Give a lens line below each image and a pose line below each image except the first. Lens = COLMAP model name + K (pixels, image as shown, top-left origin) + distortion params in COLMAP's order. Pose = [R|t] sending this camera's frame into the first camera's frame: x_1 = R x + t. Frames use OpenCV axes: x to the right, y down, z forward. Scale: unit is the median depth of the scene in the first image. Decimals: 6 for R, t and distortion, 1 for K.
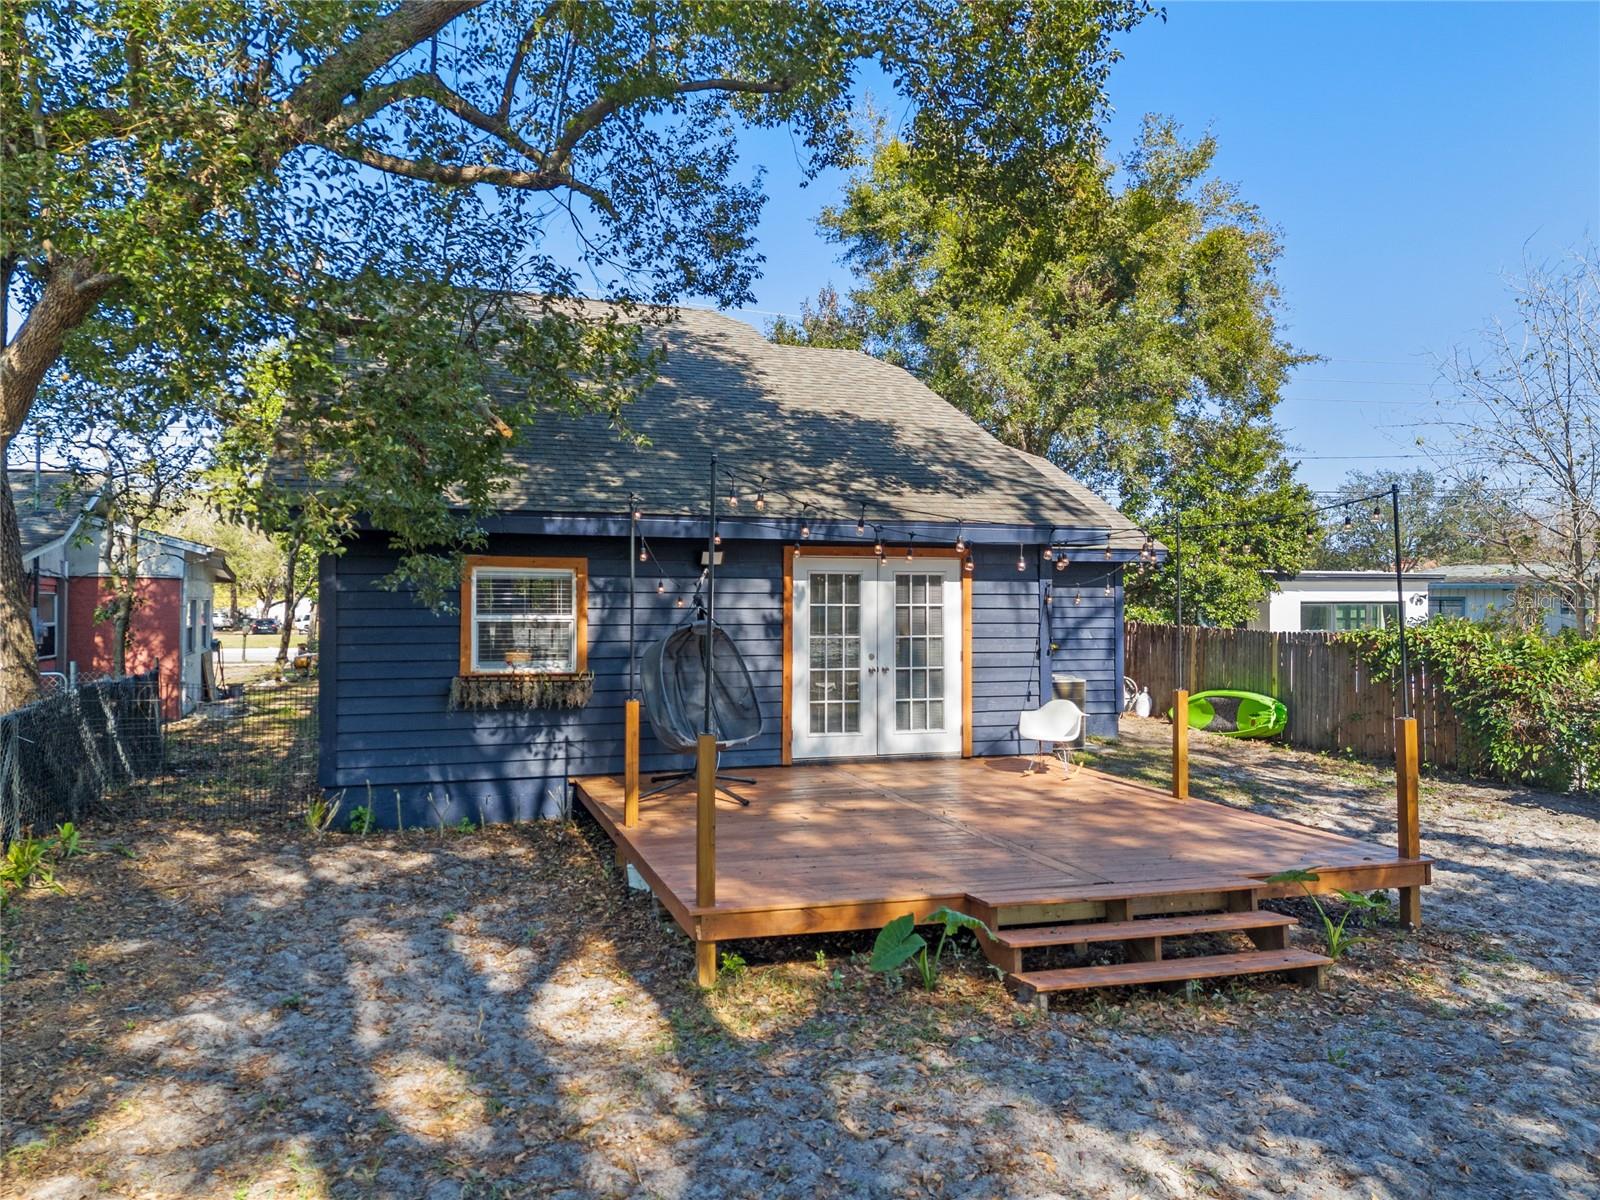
lens RADIAL K [[1202.2, 0, 799.1], [0, 1202.2, 602.4], [0, 0, 1]] dist [0.052656, -0.017660]
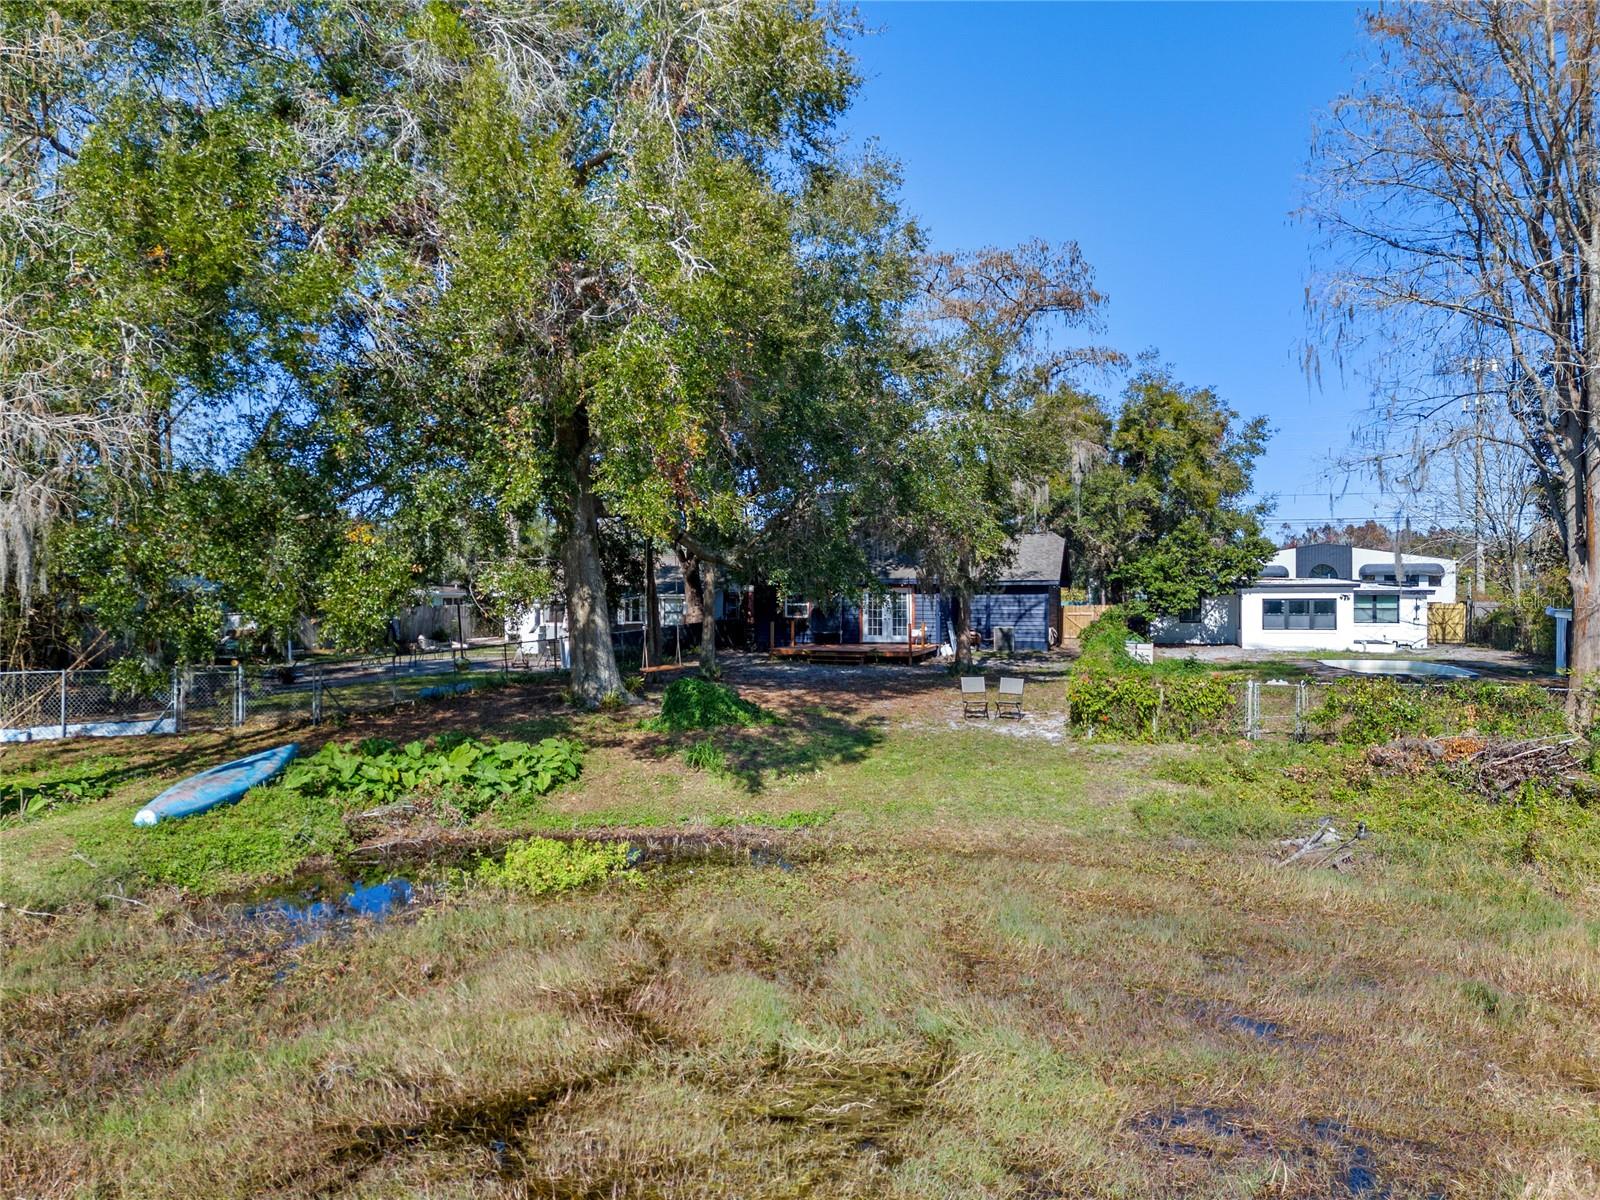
lens RADIAL K [[1202.2, 0, 797.4], [0, 1202.2, 595.3], [0, 0, 1]] dist [0.052656, -0.017660]
pose [[0.825927, -0.005757, -0.563748, 1.949968], [0.003184, 0.999980, -0.005548, 0.003330], [0.563768, 0.002787, 0.825928, -2.247708]]
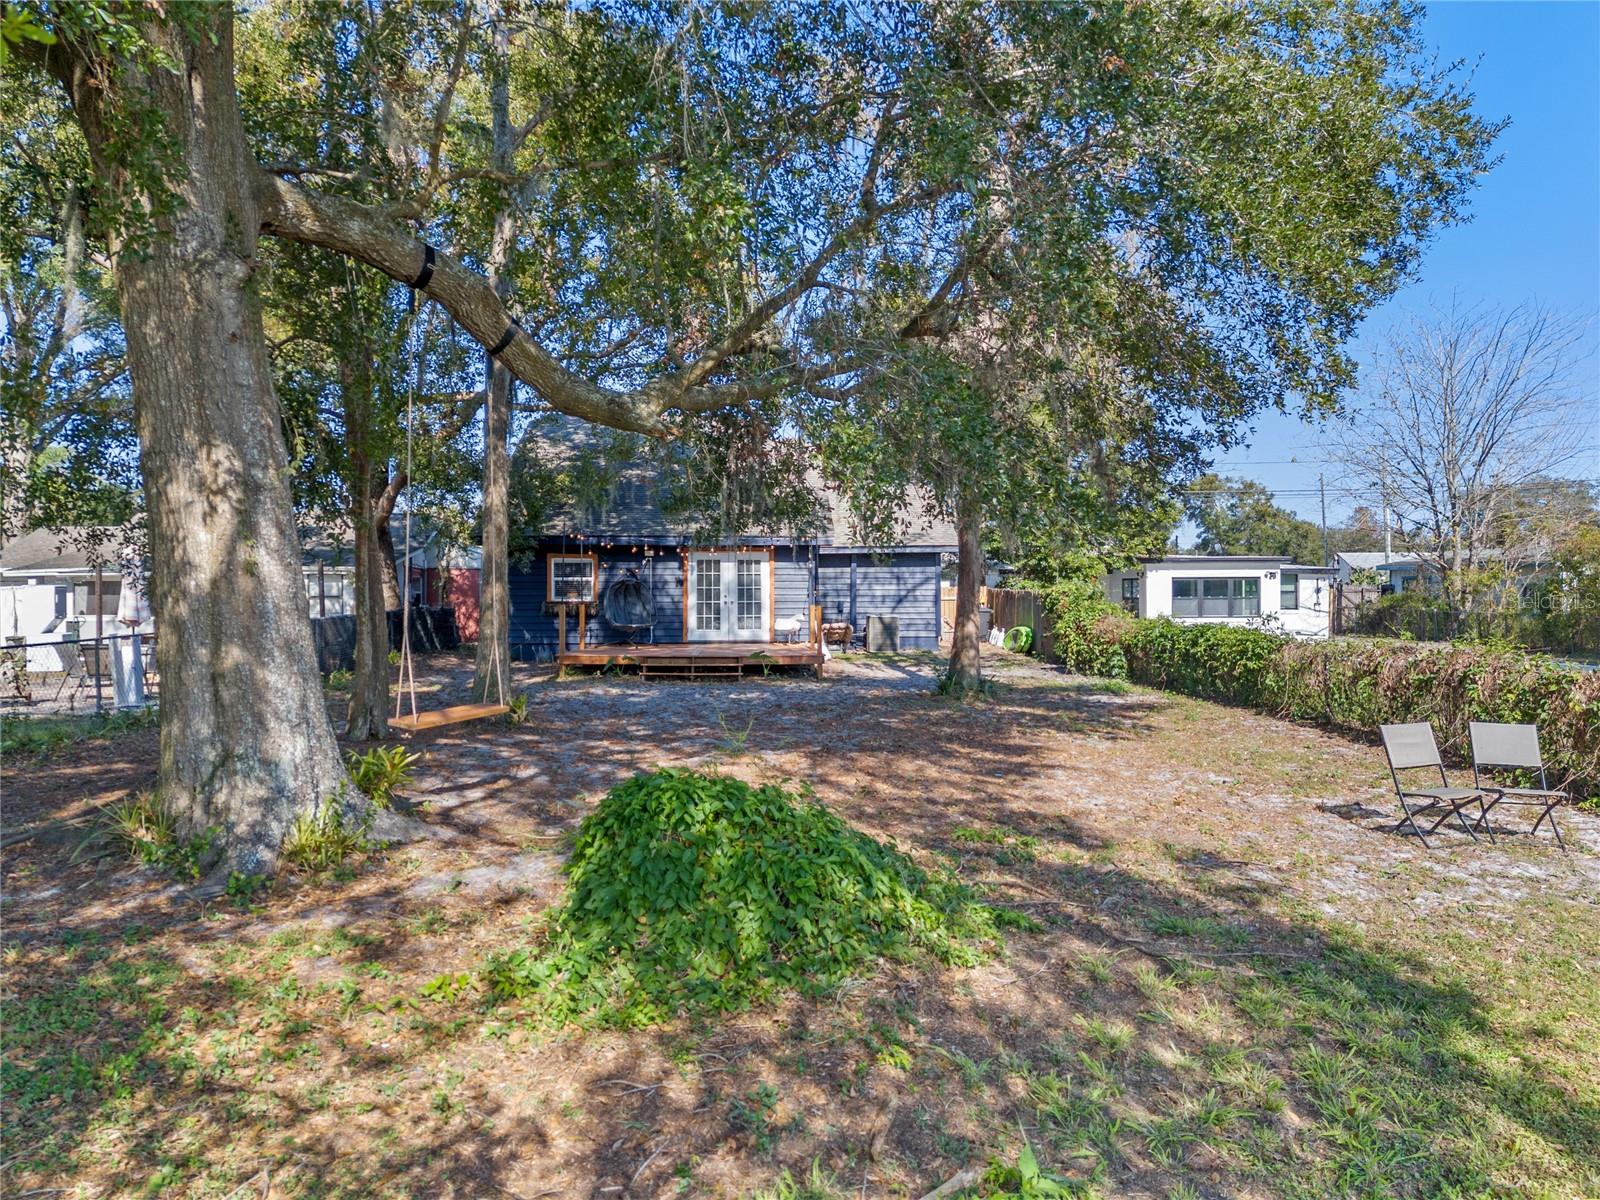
lens RADIAL K [[1202.2, 0, 803.1], [0, 1202.2, 604.6], [0, 0, 1]] dist [0.052656, -0.017660]
pose [[0.962560, -0.004727, -0.271026, 0.816920], [0.005363, 0.999984, 0.001606, 0.058950], [0.271015, -0.002999, 0.962571, -1.139770]]
